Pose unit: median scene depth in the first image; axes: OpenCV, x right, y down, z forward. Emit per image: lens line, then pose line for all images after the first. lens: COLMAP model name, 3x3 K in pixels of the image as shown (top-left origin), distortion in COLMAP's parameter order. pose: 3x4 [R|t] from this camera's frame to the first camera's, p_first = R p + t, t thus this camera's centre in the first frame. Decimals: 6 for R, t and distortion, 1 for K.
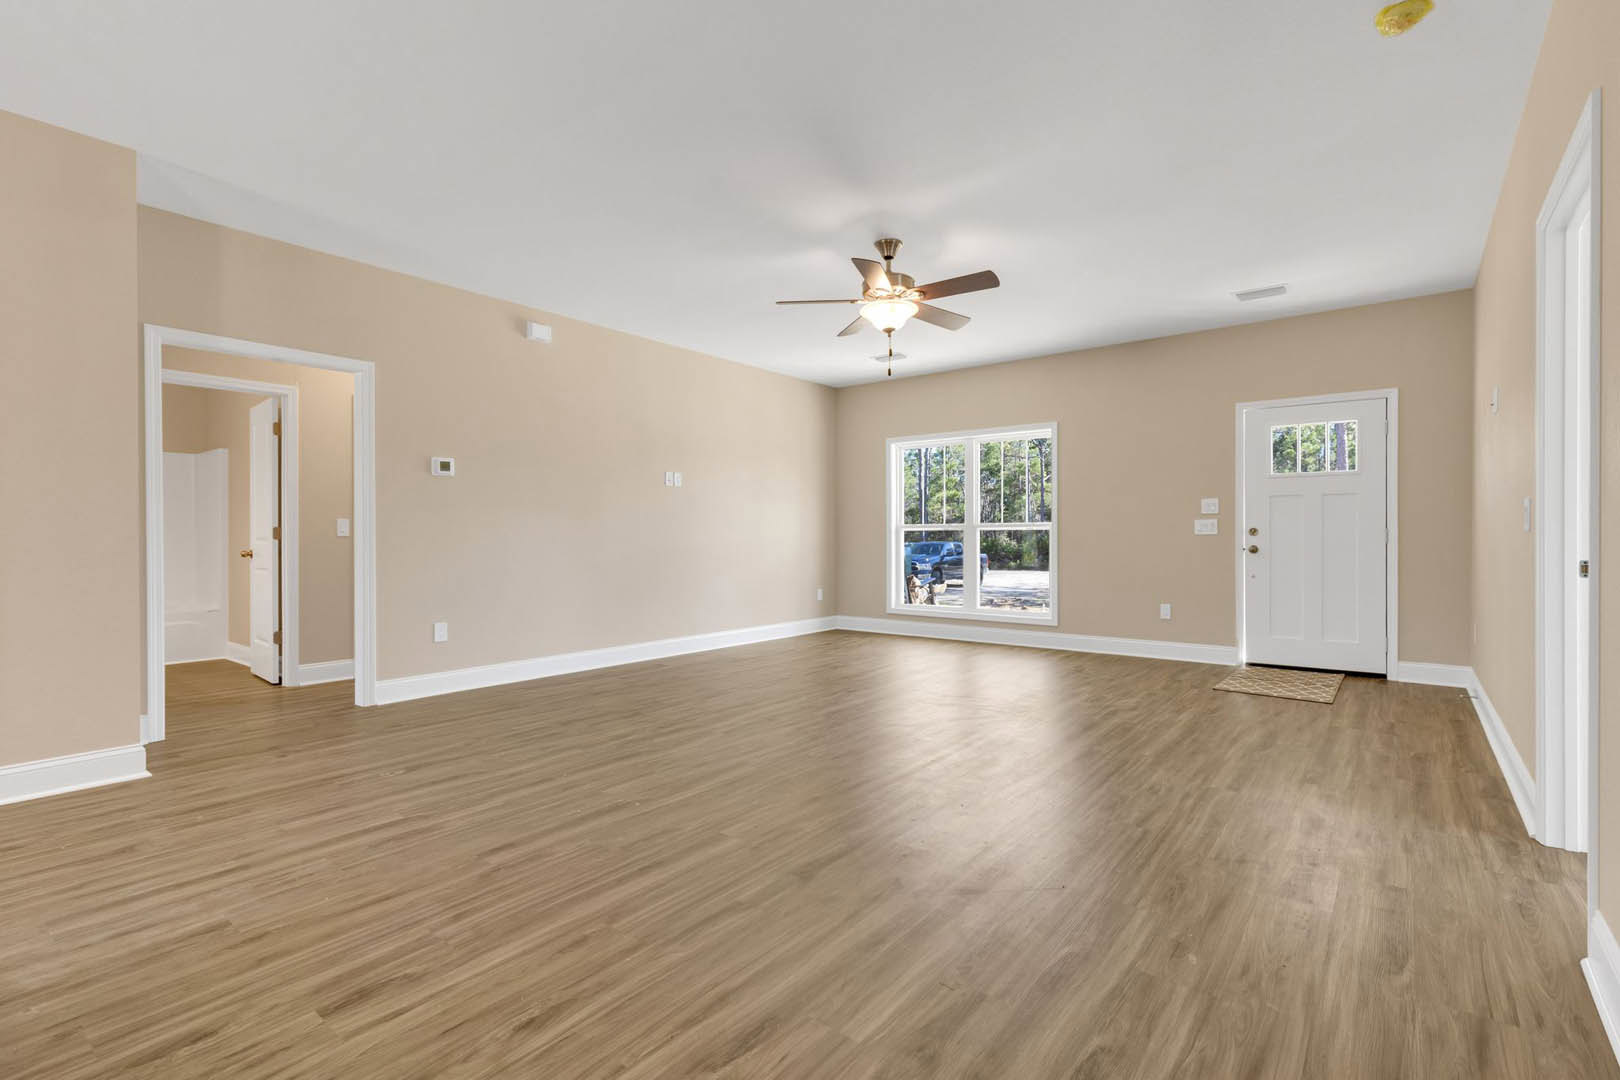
lens RADIAL K [[743.0, 0, 830.6], [0, 743.0, 536.8], [0, 0, 1]] dist [0.015813, 0.000914]
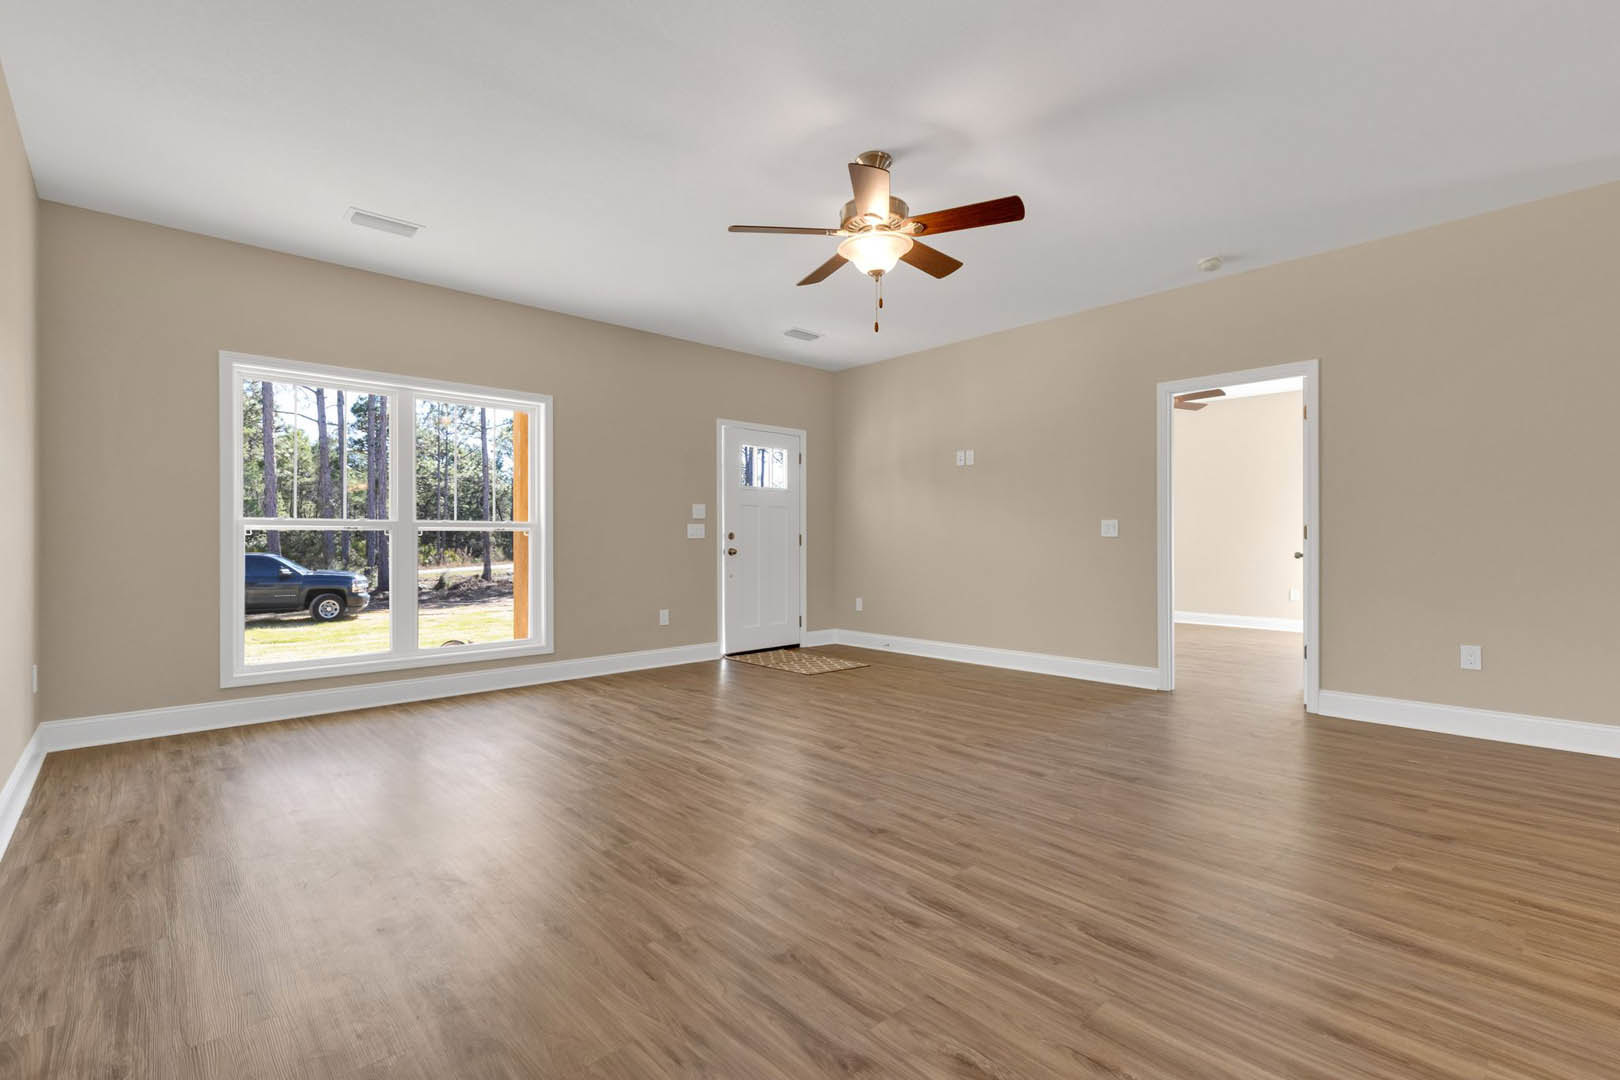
lens RADIAL K [[737.3, 0, 823.9], [0, 737.3, 541.9], [0, 0, 1]] dist [0.000314, 0.000360]
pose [[0.156314, 0.001217, 0.987707, -0.747972], [0.002565, 0.999995, -0.001638, 0.006017], [-0.987704, 0.002789, 0.156310, 1.024850]]
